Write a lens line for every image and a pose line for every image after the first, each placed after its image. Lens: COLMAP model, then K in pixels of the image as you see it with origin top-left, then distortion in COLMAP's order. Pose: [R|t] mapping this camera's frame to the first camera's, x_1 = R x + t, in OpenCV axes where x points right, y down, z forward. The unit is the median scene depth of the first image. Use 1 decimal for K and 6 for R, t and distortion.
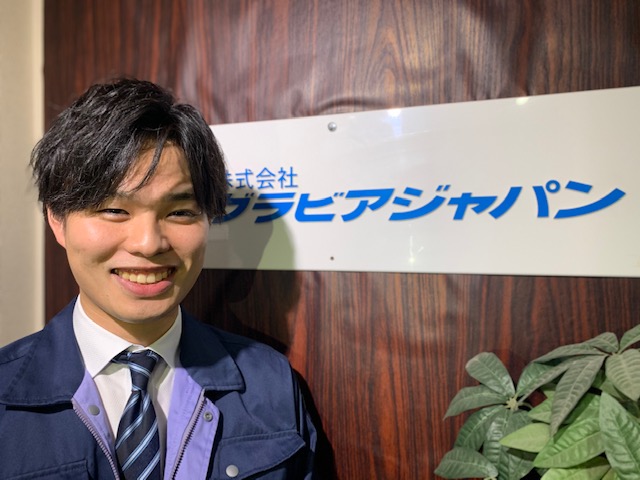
lens RADIAL K [[482.6, 0, 320.0], [0, 482.6, 240.0], [0, 0, 1]] dist [0.045507, 0.000764]
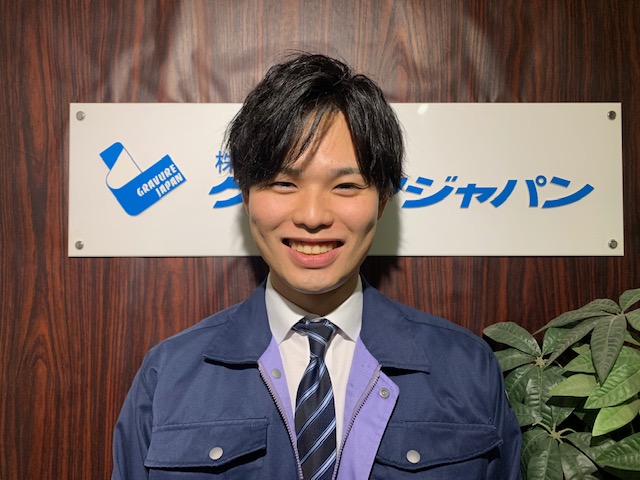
lens RADIAL K [[482.6, 0, 320.0], [0, 482.6, 240.0], [0, 0, 1]] dist [0.045507, 0.000764]
pose [[0.947258, 0.002935, 0.320459, -0.393602], [-0.003050, 0.999995, -0.000143, 0.034617], [-0.320458, -0.000842, 0.947262, 0.045538]]
